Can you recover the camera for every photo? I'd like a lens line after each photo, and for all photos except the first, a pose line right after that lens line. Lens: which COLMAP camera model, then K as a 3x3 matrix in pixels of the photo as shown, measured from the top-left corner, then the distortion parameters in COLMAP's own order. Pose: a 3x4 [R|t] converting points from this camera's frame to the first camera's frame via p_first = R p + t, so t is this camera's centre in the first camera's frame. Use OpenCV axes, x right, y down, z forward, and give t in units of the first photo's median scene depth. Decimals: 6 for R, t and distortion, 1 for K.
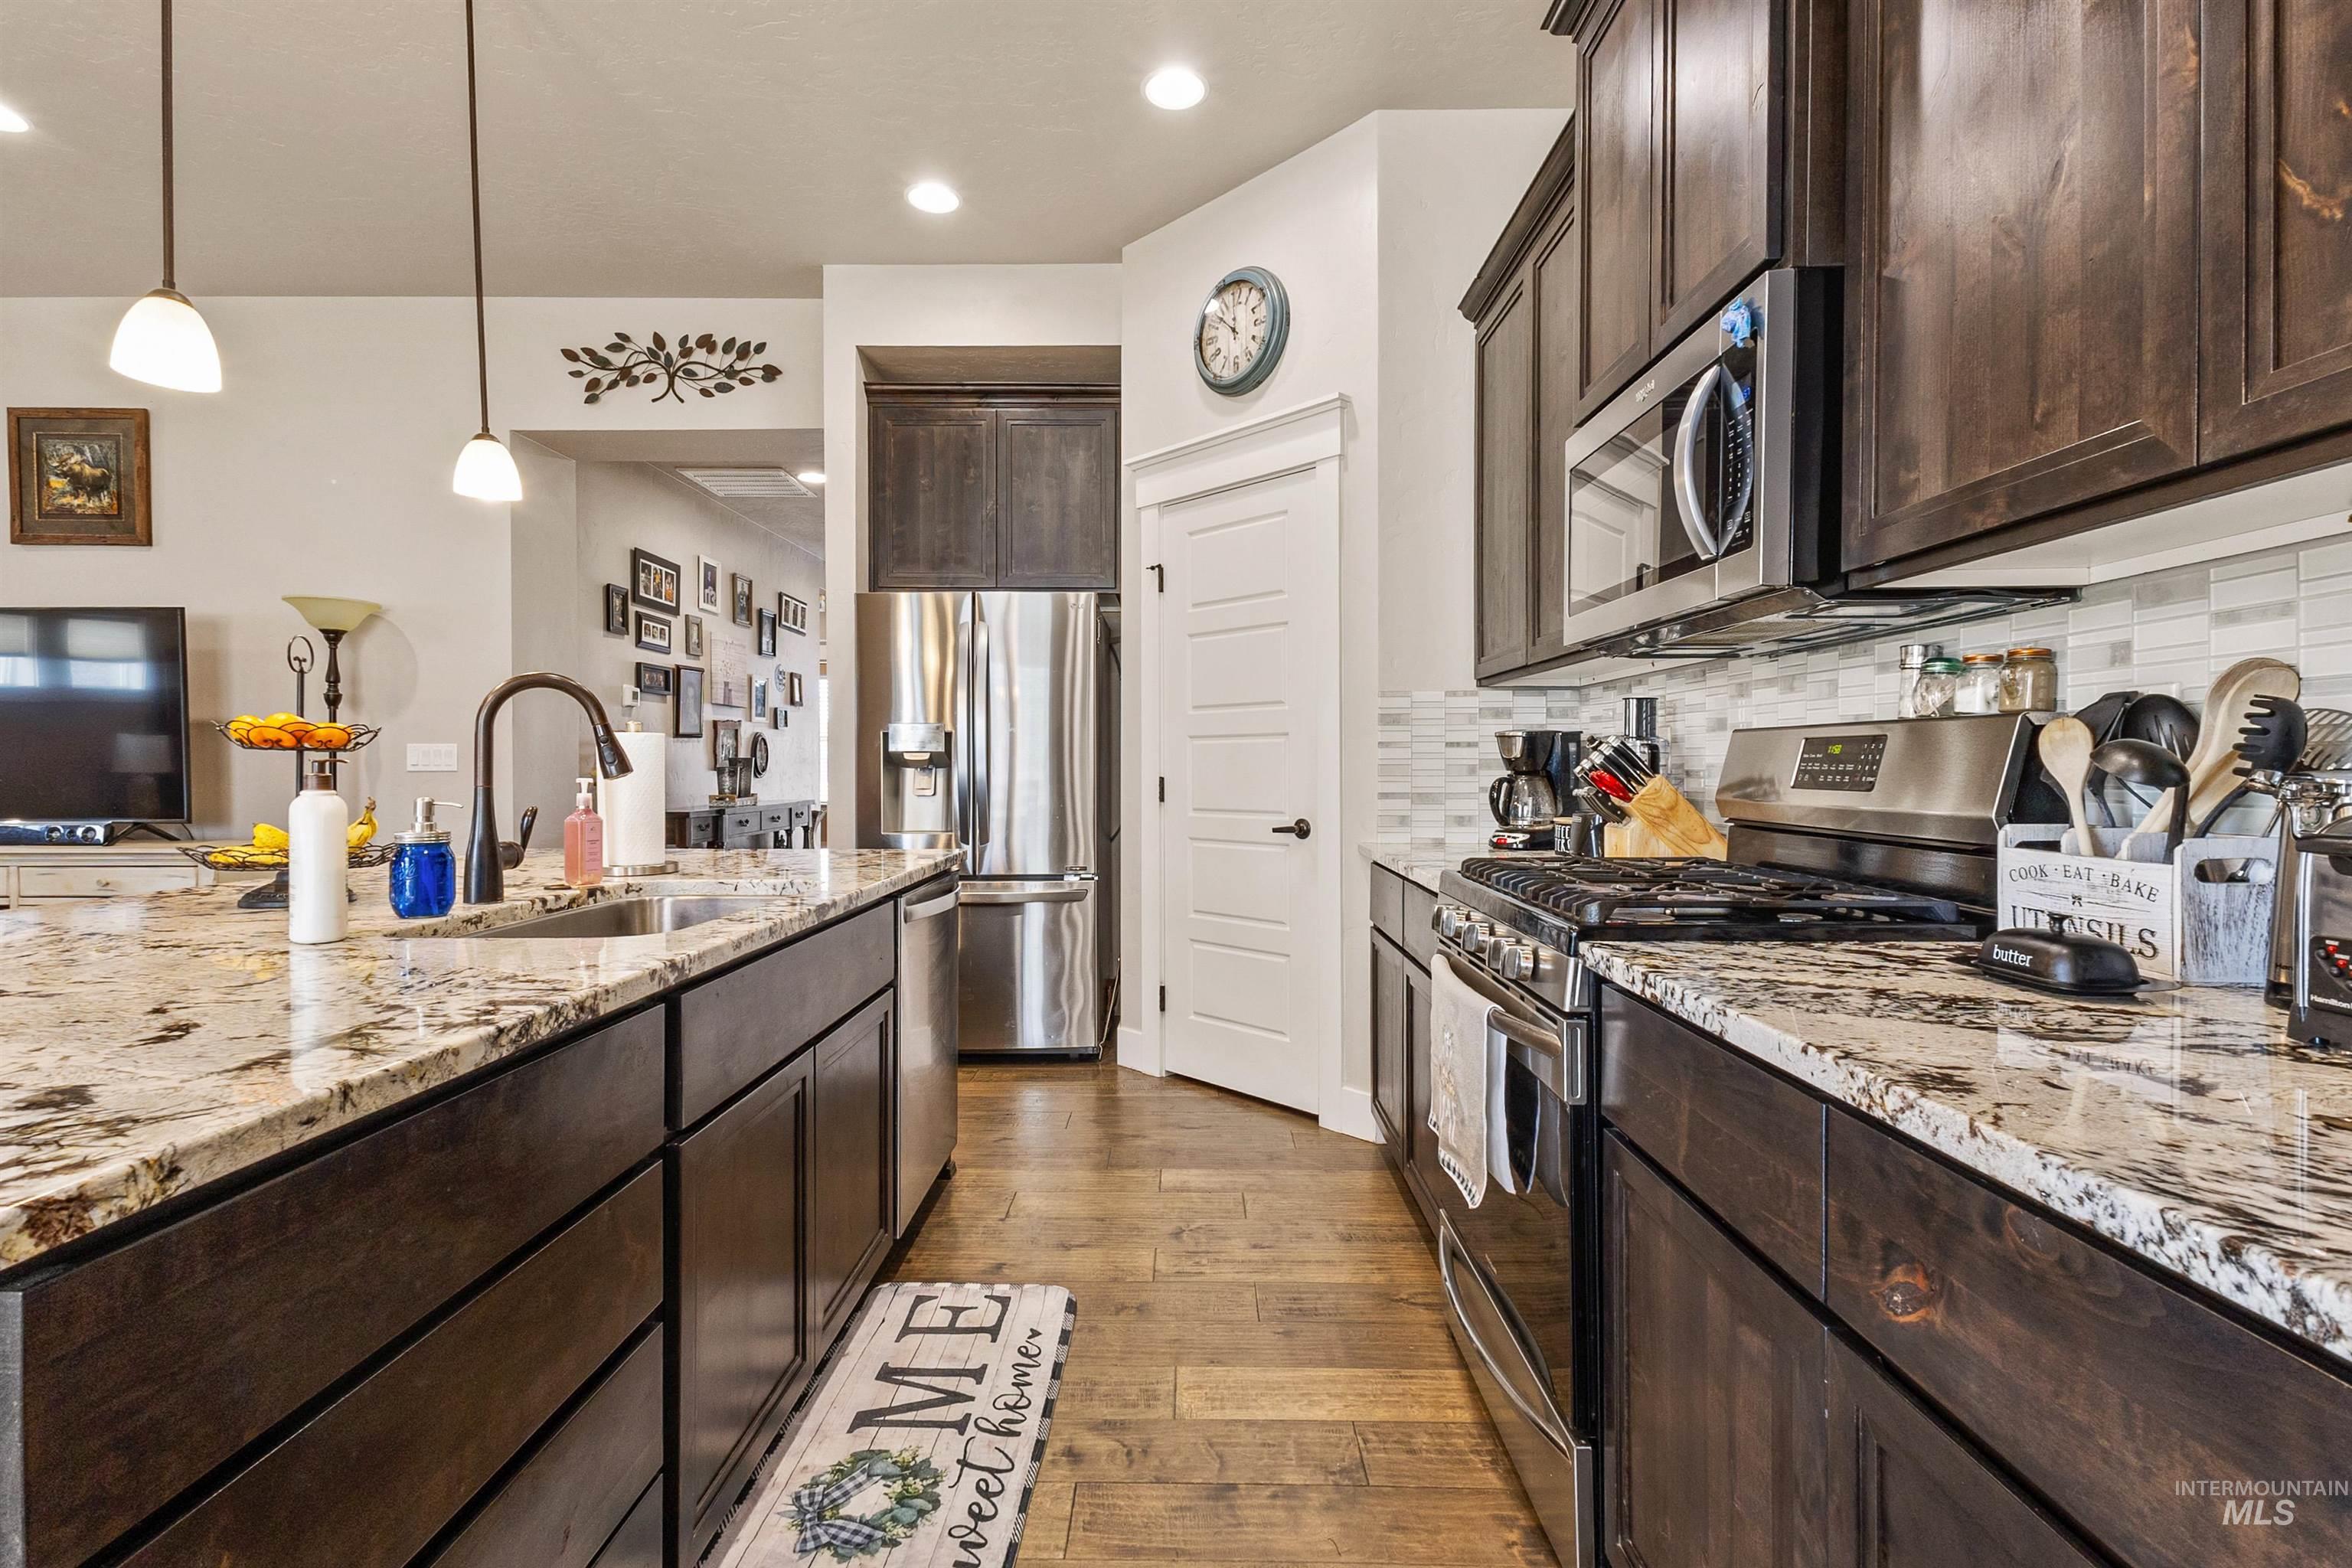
lens RADIAL K [[1086.0, 0, 1171.4], [0, 1086.0, 777.4], [0, 0, 1]] dist [0.011601, -0.001708]
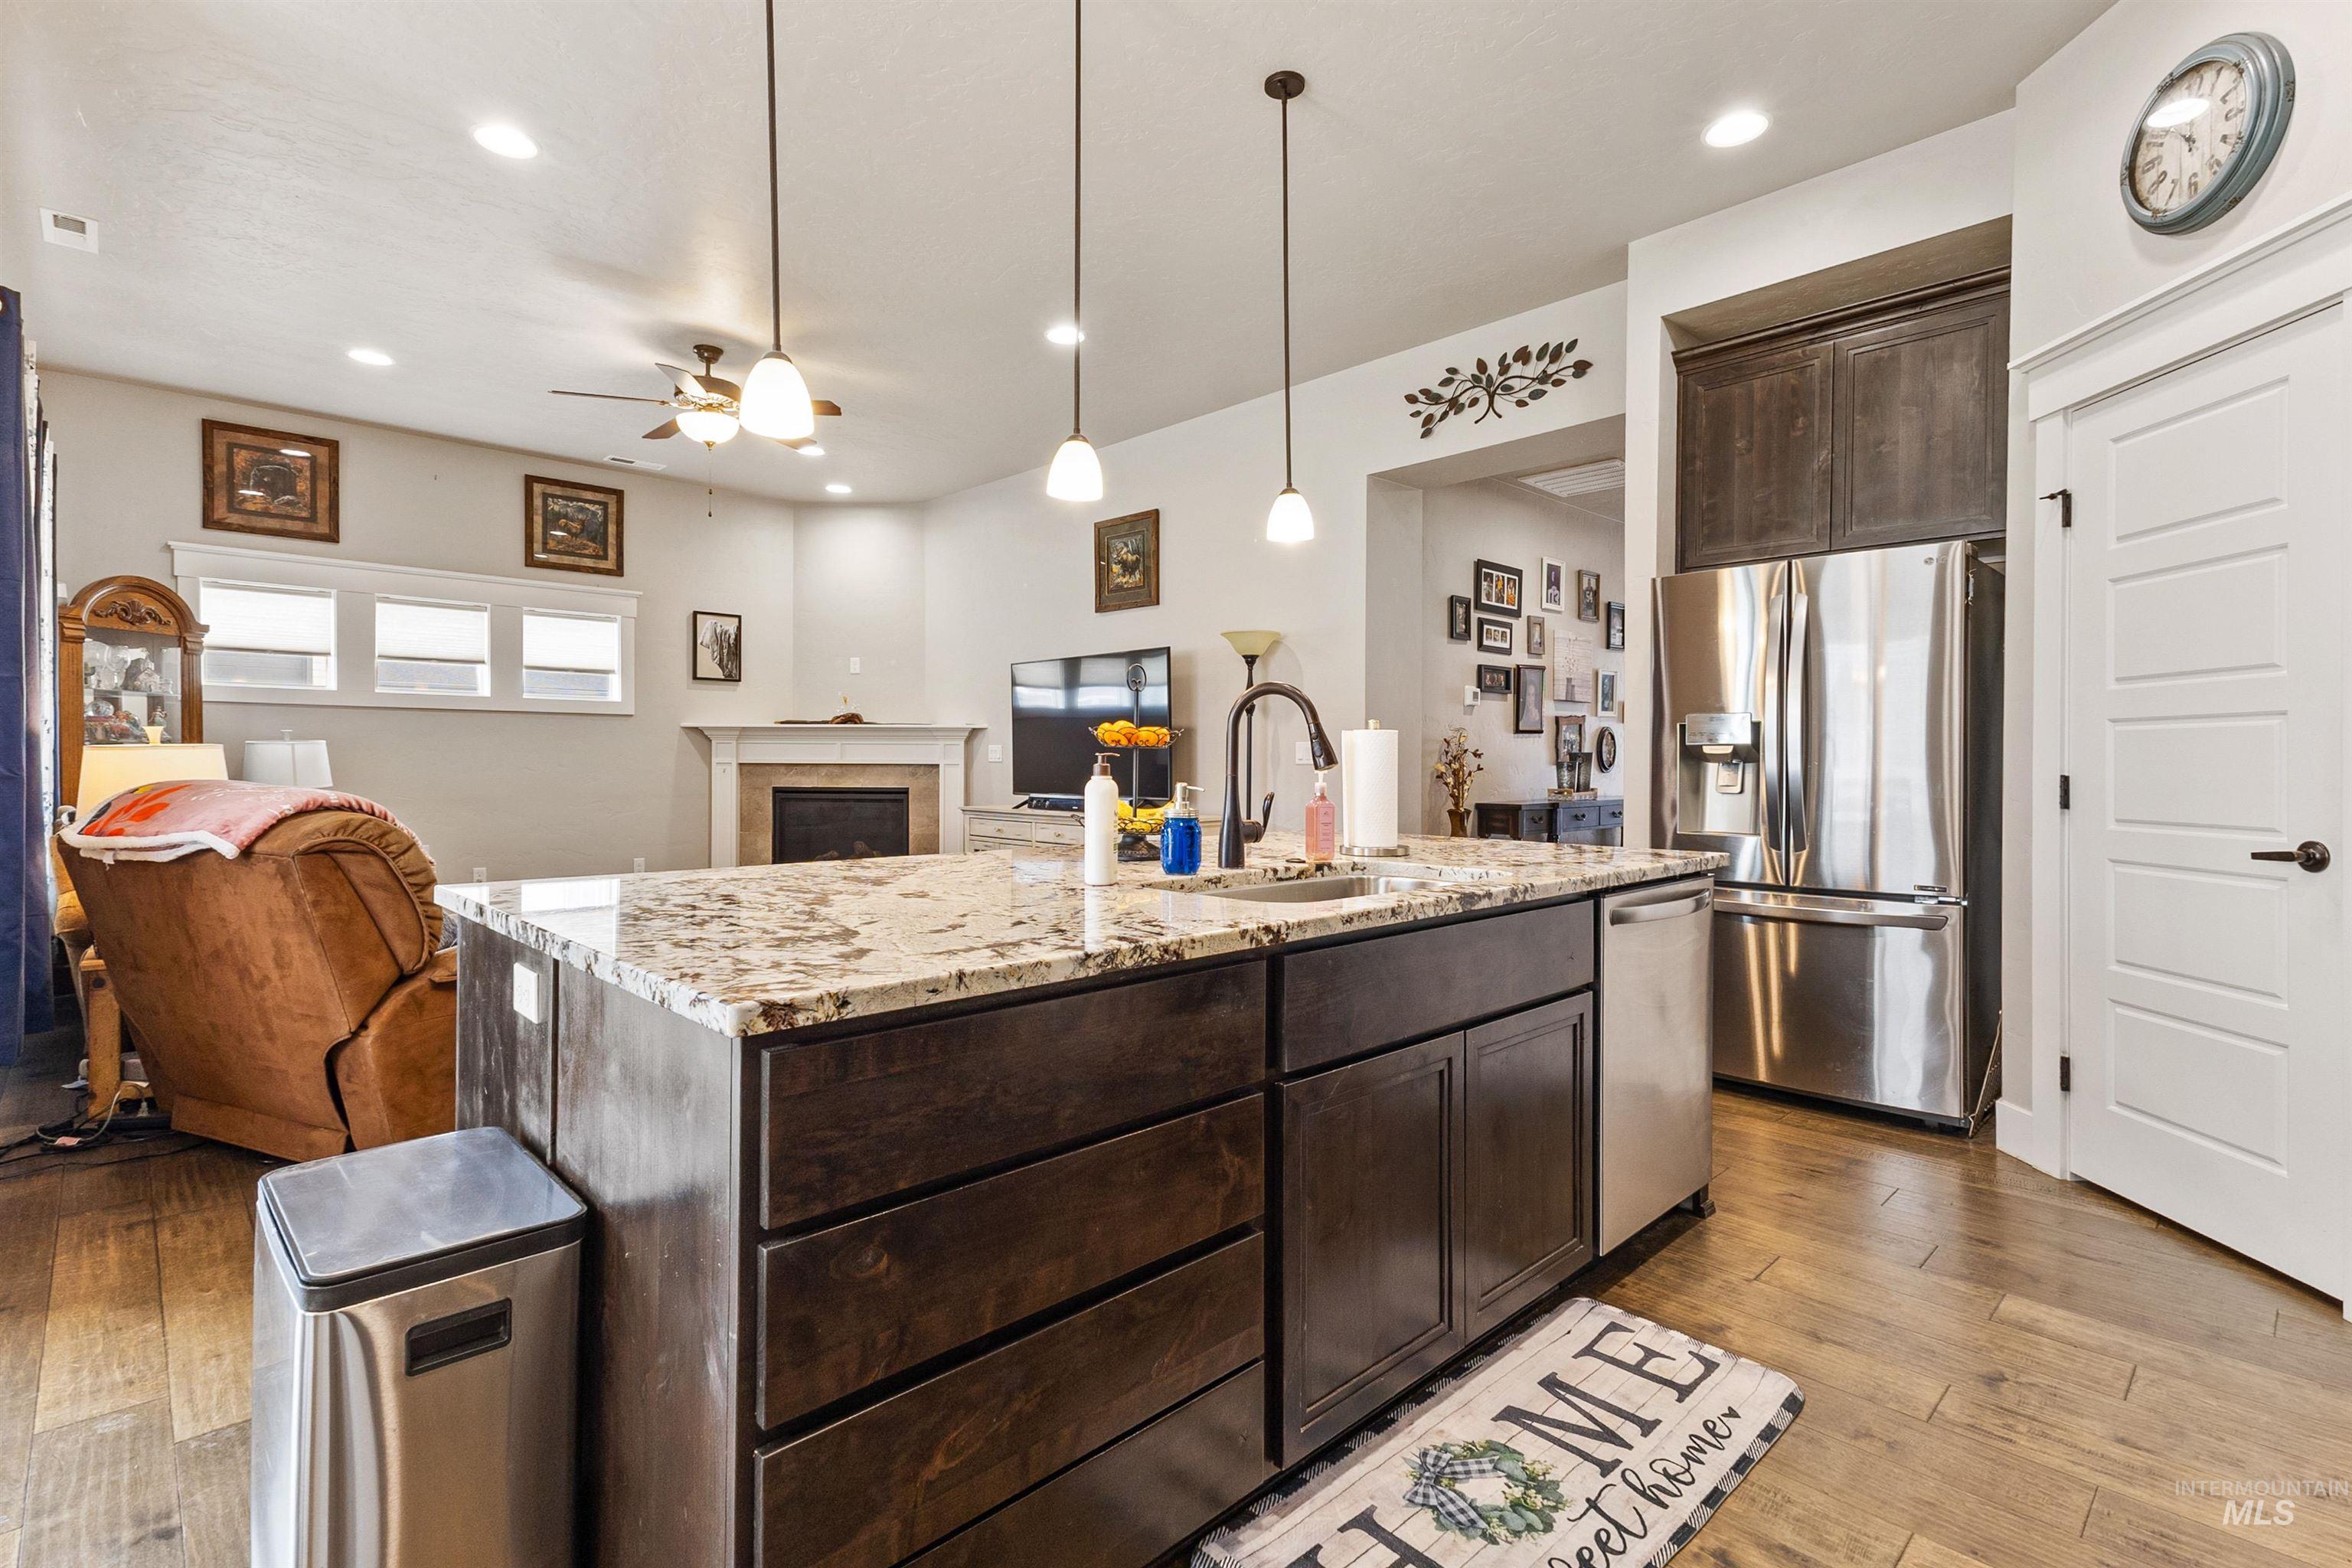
lens RADIAL K [[1086.0, 0, 1165.0], [0, 1086.0, 766.3], [0, 0, 1]] dist [0.011601, -0.001708]
pose [[0.693112, 0.005433, -0.720810, 0.106969], [-0.009678, 0.999952, -0.001769, 0.000488], [0.720765, 0.008202, 0.693131, 0.038138]]
